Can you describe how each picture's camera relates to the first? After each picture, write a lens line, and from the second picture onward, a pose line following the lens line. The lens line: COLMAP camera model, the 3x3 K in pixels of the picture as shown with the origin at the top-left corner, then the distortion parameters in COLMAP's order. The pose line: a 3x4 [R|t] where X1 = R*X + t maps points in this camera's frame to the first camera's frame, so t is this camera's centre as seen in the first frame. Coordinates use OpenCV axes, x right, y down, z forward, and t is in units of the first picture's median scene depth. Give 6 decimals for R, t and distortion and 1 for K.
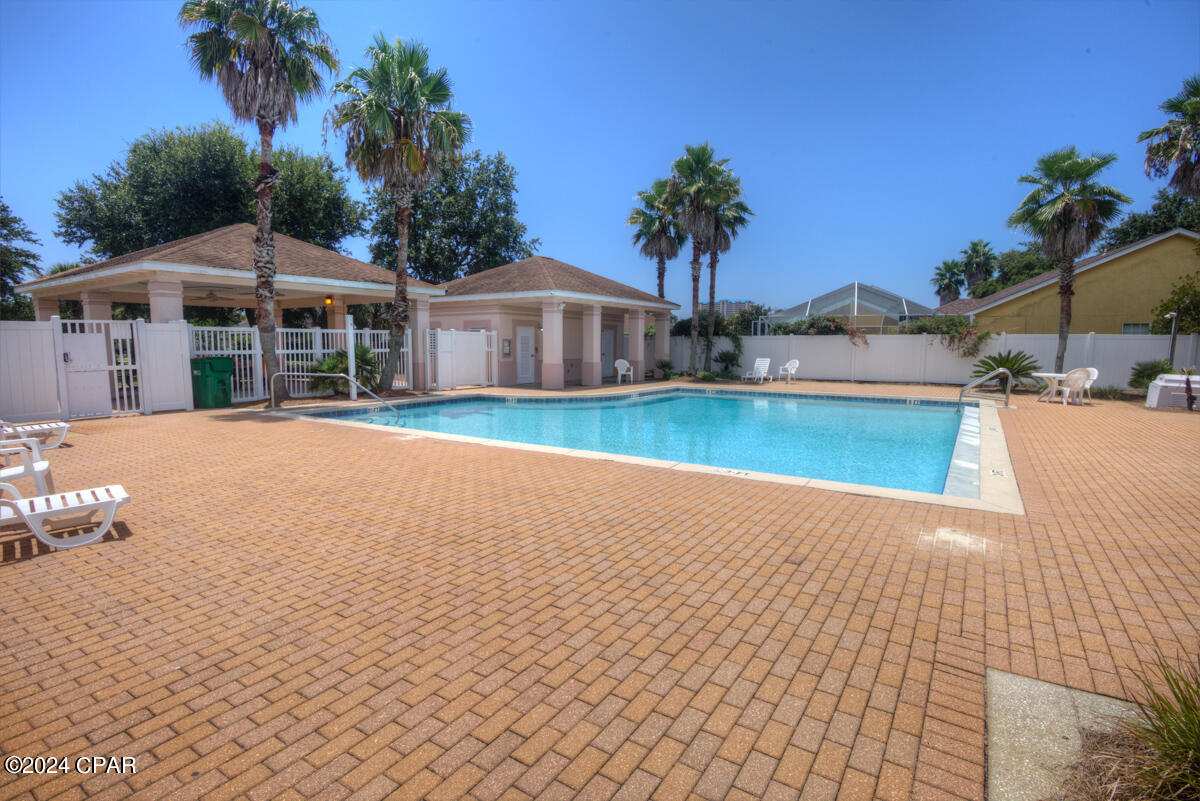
lens RADIAL K [[586.8, 0, 600.0], [0, 586.8, 400.5], [0, 0, 1]] dist [-0.021385, -0.000224]
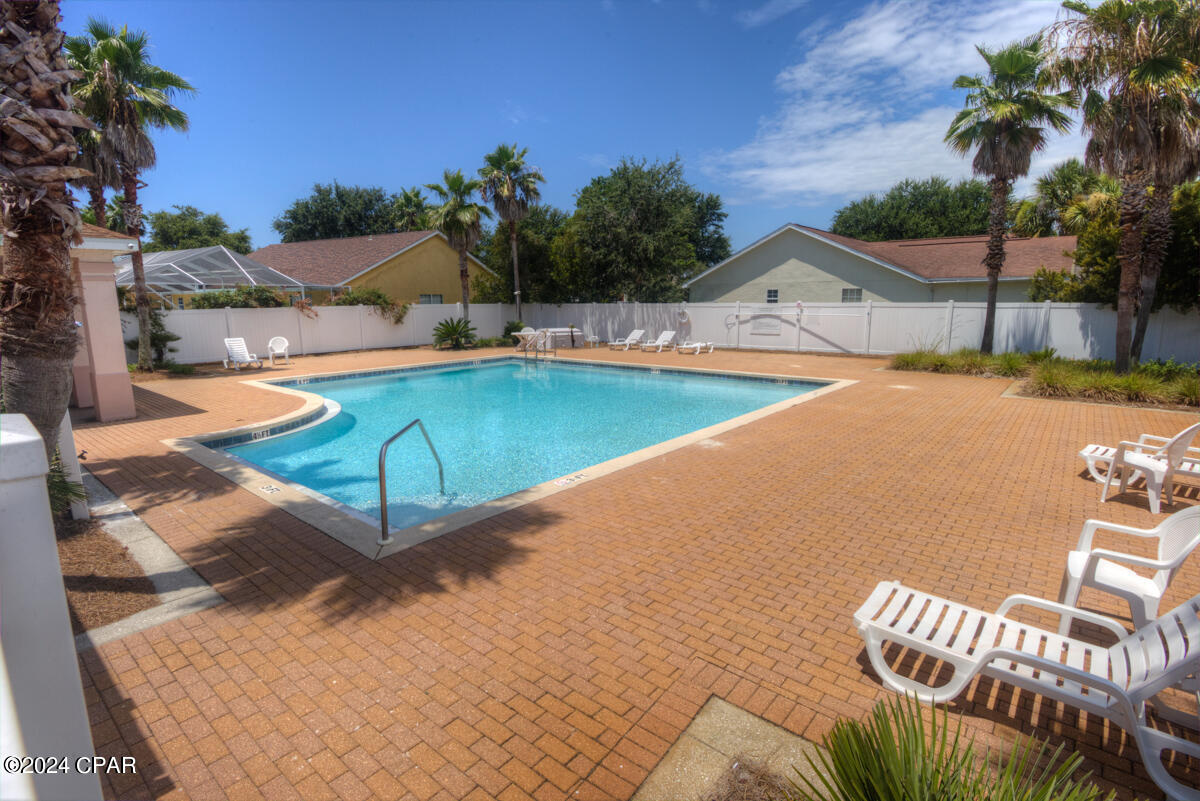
lens RADIAL K [[586.8, 0, 600.0], [0, 586.8, 400.5], [0, 0, 1]] dist [-0.021385, -0.000224]
pose [[0.129604, -0.154004, 0.979533, -0.706641], [0.107531, 0.984222, 0.140514, -0.059130], [-0.985718, 0.087119, 0.144119, 0.564967]]
